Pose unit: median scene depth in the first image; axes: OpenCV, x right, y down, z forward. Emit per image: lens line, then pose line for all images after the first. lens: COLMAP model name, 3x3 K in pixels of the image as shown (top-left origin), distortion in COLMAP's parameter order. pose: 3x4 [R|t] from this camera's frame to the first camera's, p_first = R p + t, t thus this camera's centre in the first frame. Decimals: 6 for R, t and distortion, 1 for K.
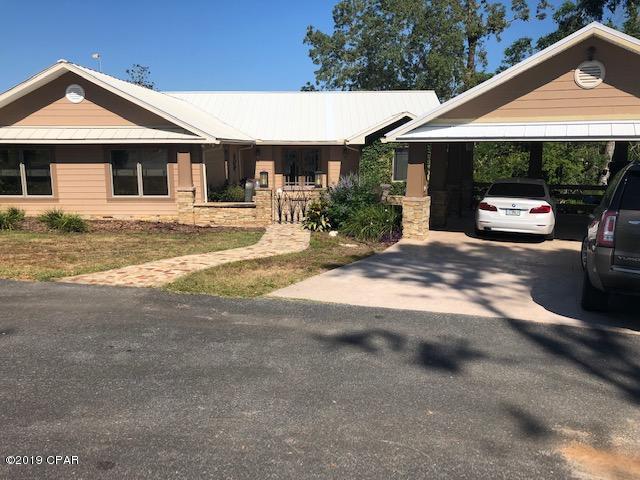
lens RADIAL K [[570.5, 0, 322.3], [0, 570.5, 253.9], [0, 0, 1]] dist [0.053221, -0.004467]
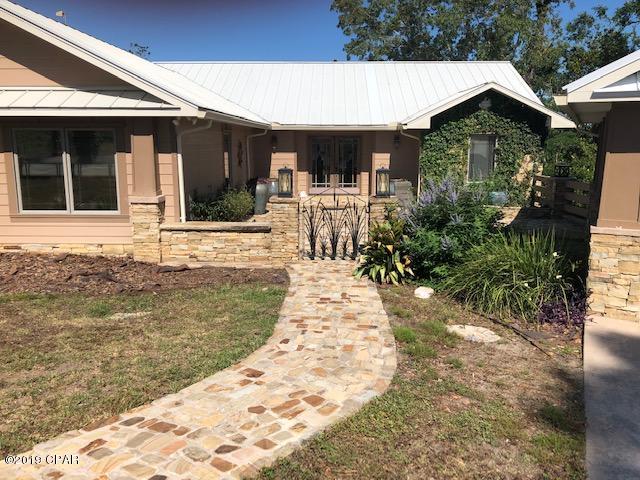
lens RADIAL K [[531.6, 0, 320.0], [0, 531.6, 240.0], [0, 0, 1]] dist [0.046129, -0.056376]
pose [[0.999711, 0.006654, -0.023114, -0.055645], [-0.006816, 0.999953, -0.006909, -0.070304], [0.023067, 0.007064, 0.999709, 0.477260]]
